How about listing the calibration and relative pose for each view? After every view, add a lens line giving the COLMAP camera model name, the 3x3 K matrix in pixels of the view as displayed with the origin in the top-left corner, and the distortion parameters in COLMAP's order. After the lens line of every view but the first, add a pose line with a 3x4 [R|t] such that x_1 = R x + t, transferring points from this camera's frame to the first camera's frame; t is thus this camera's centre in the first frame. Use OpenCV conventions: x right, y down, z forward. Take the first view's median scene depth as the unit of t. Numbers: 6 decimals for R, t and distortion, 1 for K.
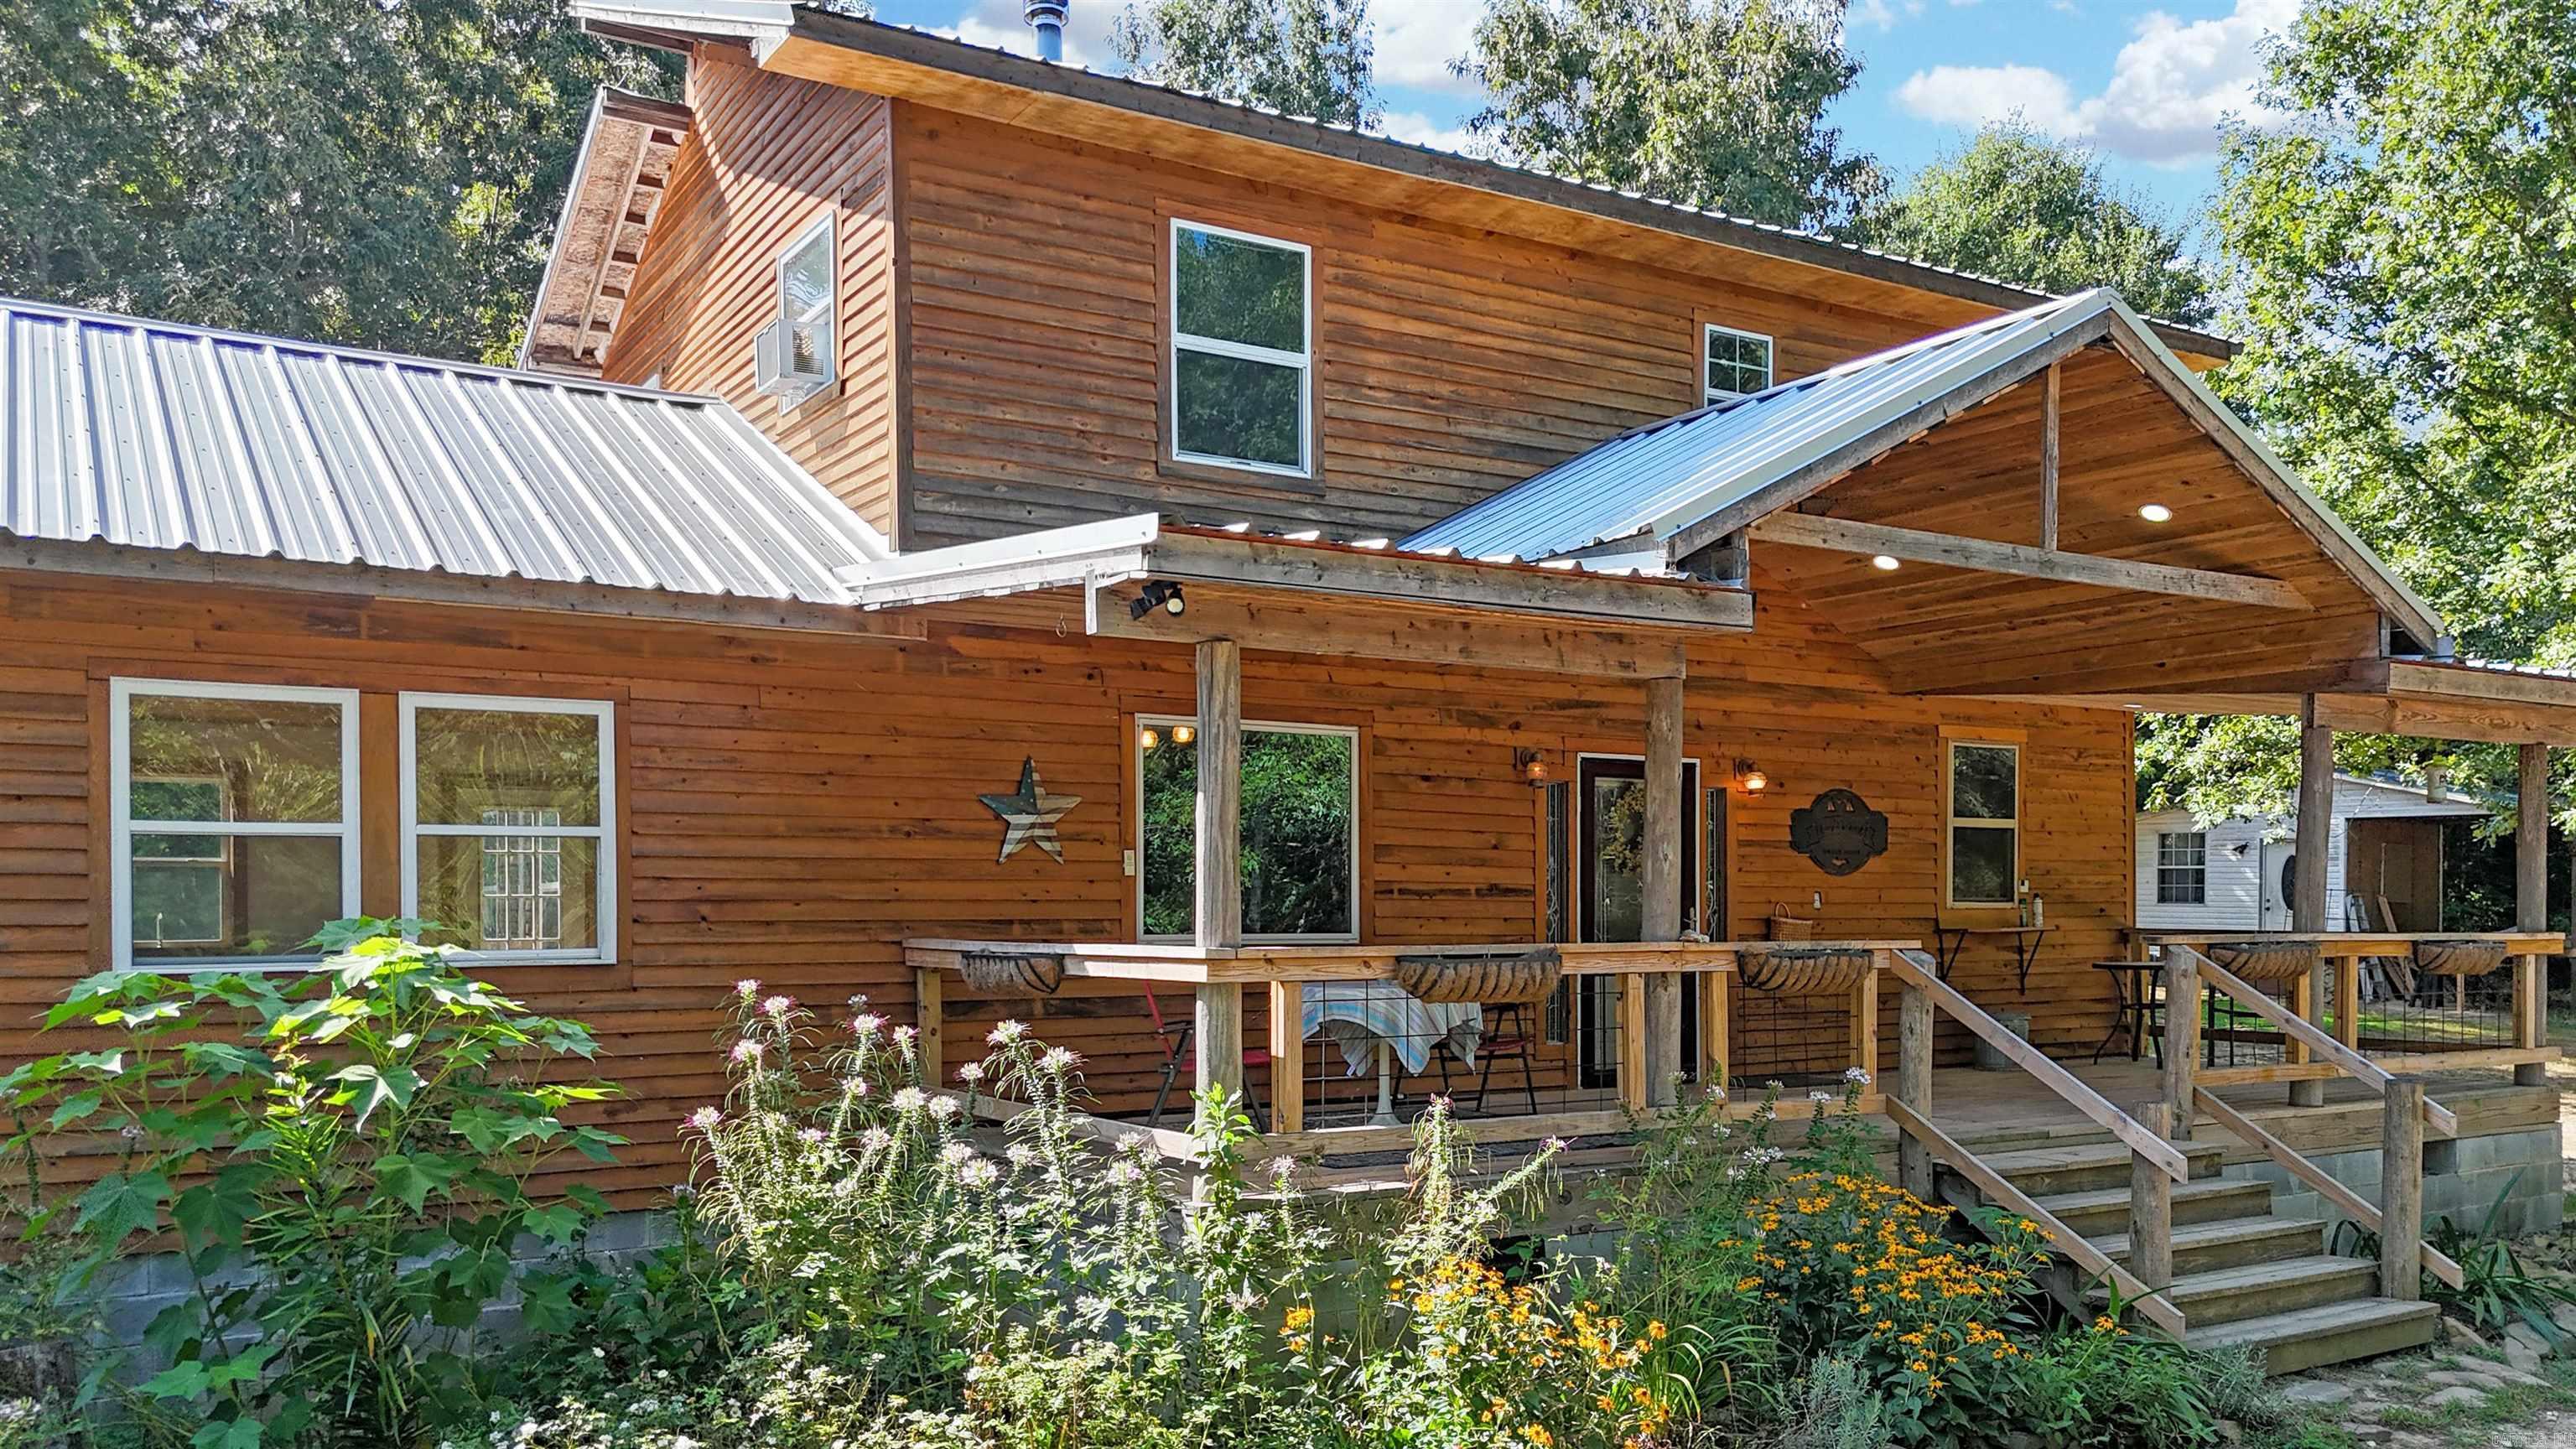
lens RADIAL K [[1900.6, 0, 1338.9], [0, 1900.6, 764.3], [0, 0, 1]] dist [0.105119, -0.156392]
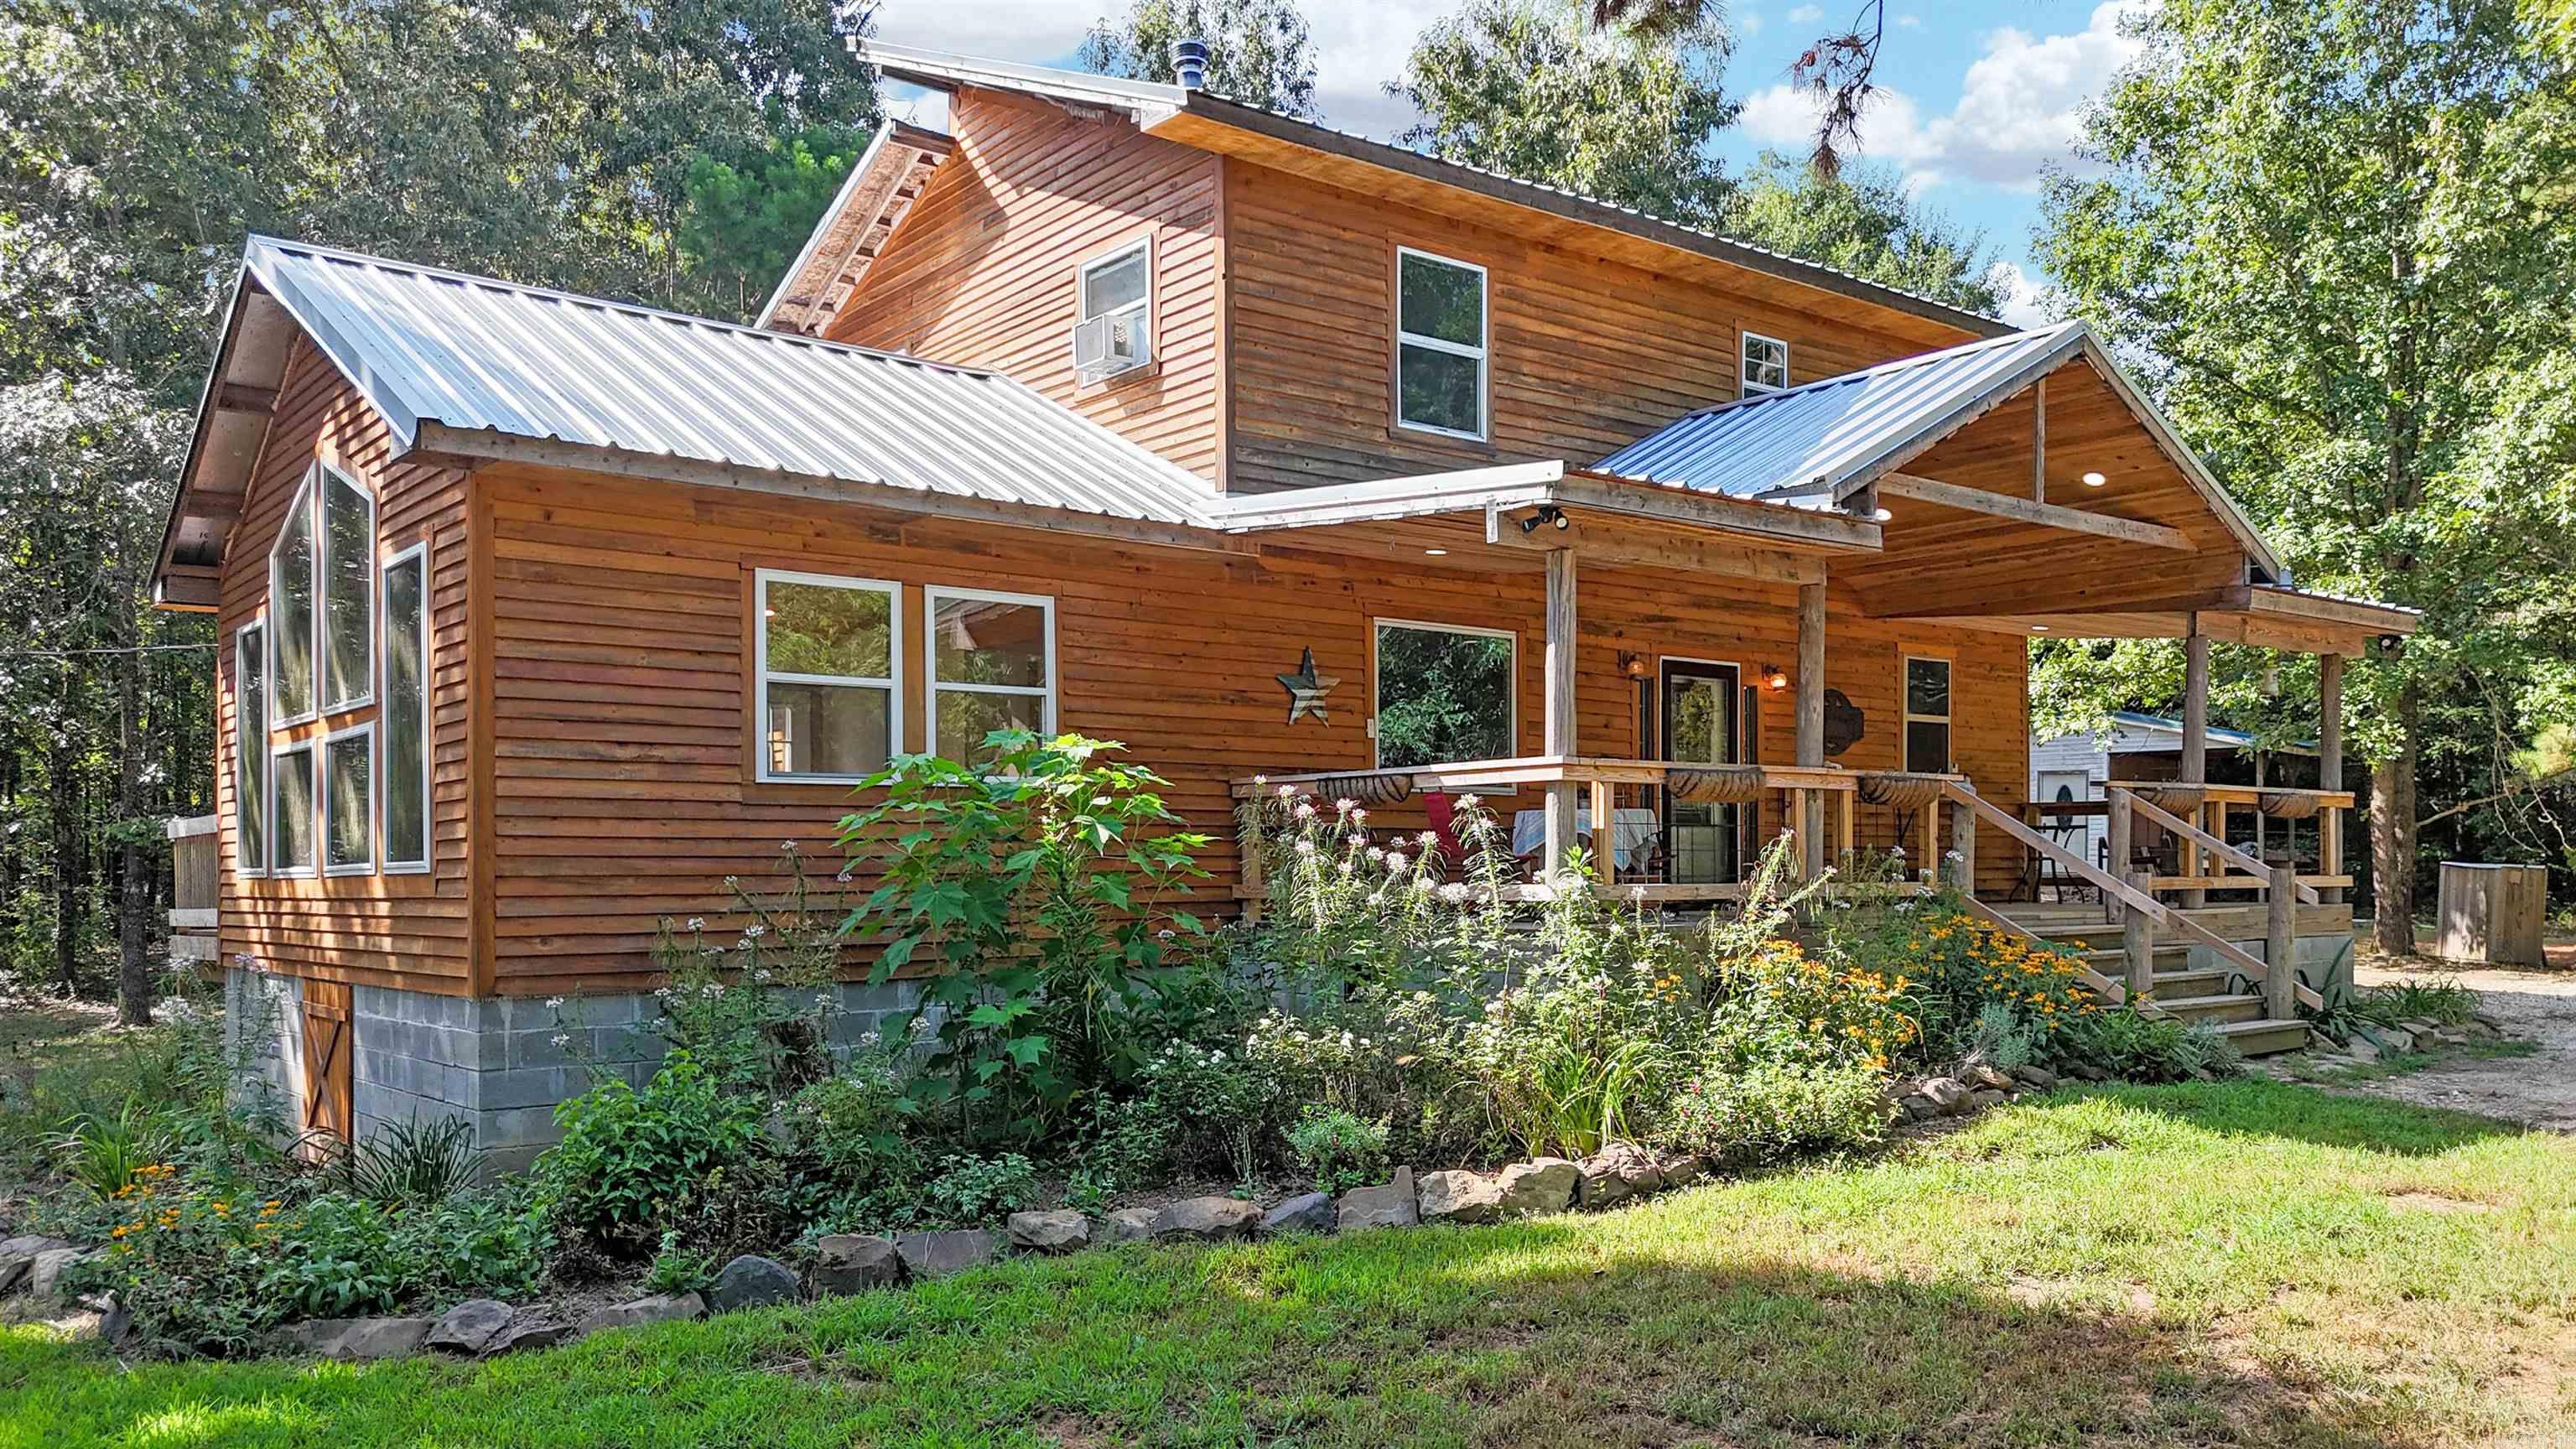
lens RADIAL K [[1944.5, 0, 1288.6], [0, 1944.5, 727.9], [0, 0, 1]] dist [0.110254, -0.161176]
pose [[0.991941, 0.002246, 0.126680, -0.336909], [-0.001174, 0.999963, -0.008534, 0.062570], [-0.126695, 0.008317, 0.991907, -0.340198]]
